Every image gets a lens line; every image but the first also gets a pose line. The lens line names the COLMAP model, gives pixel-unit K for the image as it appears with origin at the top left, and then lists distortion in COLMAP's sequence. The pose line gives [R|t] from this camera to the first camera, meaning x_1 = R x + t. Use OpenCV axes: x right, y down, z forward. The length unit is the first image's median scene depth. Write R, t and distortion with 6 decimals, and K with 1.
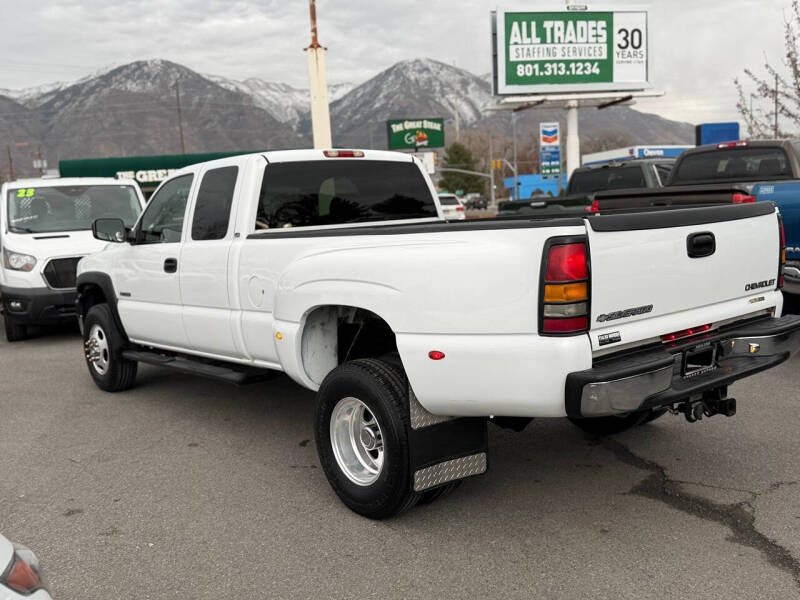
lens RADIAL K [[813.1, 0, 401.8], [0, 813.1, 298.1], [0, 0, 1]] dist [0.184479, -0.406693]
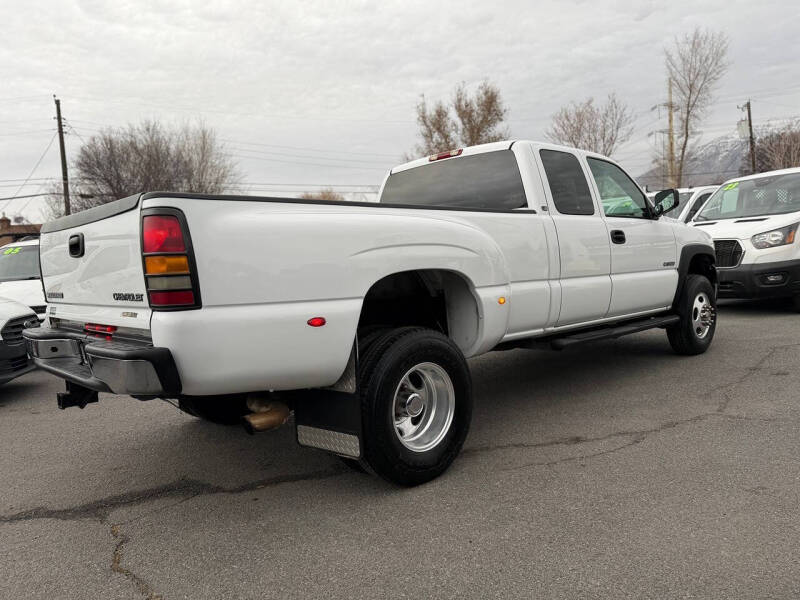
lens RADIAL K [[608.3, 0, 399.9], [0, 608.3, 296.9], [0, 0, 1]] dist [0.079545, -0.125236]
pose [[0.049415, 0.114635, -0.992178, 0.987144], [-0.061256, 0.991869, 0.111549, -0.095016], [0.996898, 0.055265, 0.056035, 1.154041]]
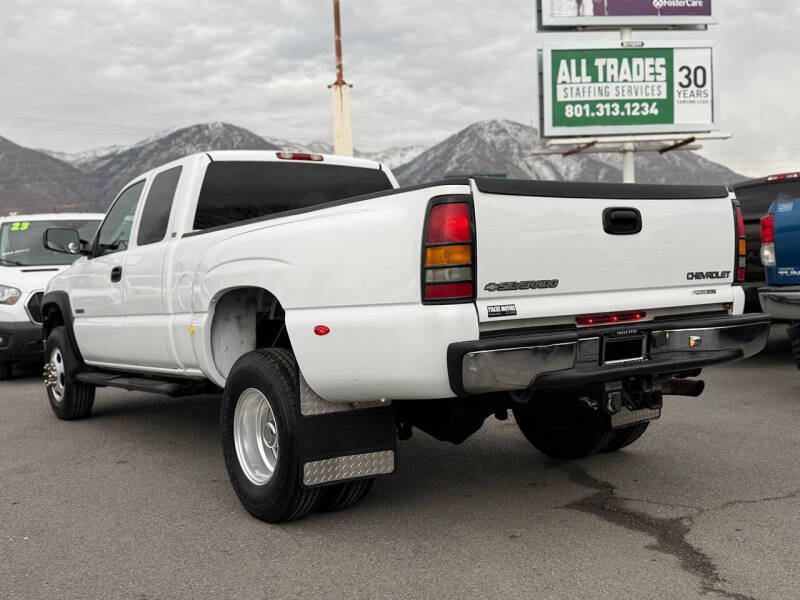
lens RADIAL K [[898.0, 0, 400.0], [0, 898.0, 300.0], [0, 0, 1]] dist [0.202258, -0.468911]
pose [[0.996406, 0.012092, -0.083839, 0.169495], [-0.019378, 0.996051, -0.086638, 0.096096], [0.082460, 0.087951, 0.992706, -0.008455]]
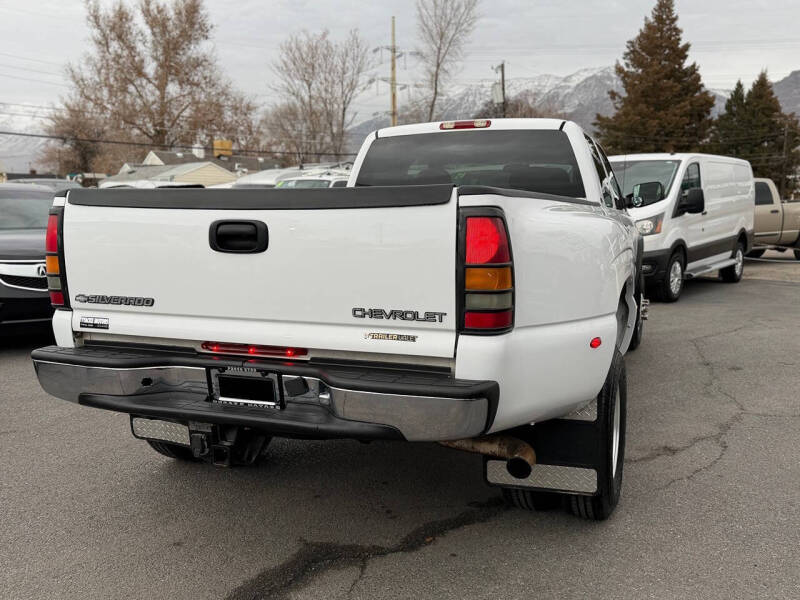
lens RADIAL K [[755.7, 0, 400.0], [0, 755.7, 300.0], [0, 0, 1]] dist [0.163188, -0.312016]
pose [[0.467959, 0.158877, -0.869352, 0.876812], [-0.123200, 0.985830, 0.113847, -0.087993], [0.875121, 0.053828, 0.480901, 0.670303]]
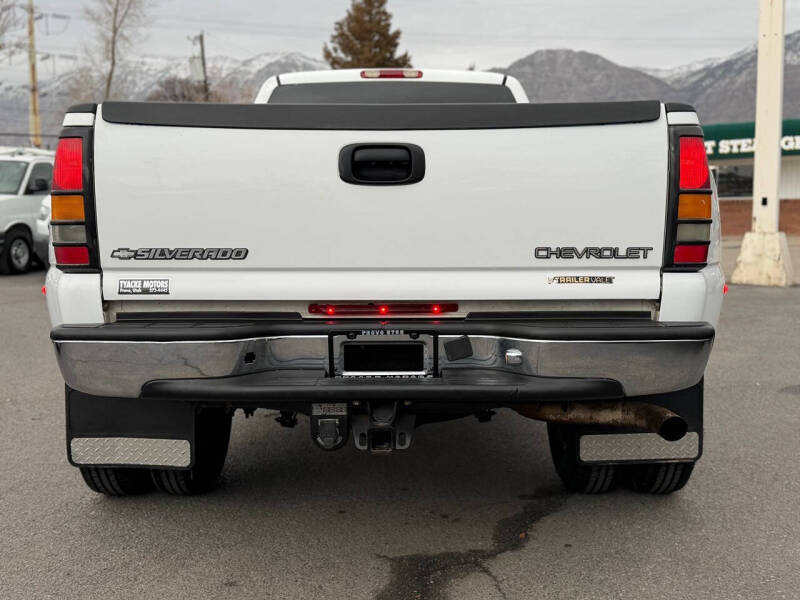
lens RADIAL K [[898.0, 0, 400.0], [0, 898.0, 300.0], [0, 0, 1]] dist [0.202258, -0.468911]
pose [[0.759049, 0.114492, -0.640887, 0.674532], [-0.112037, 0.992700, 0.044649, 0.002235], [0.641321, 0.037913, 0.766336, 0.428307]]
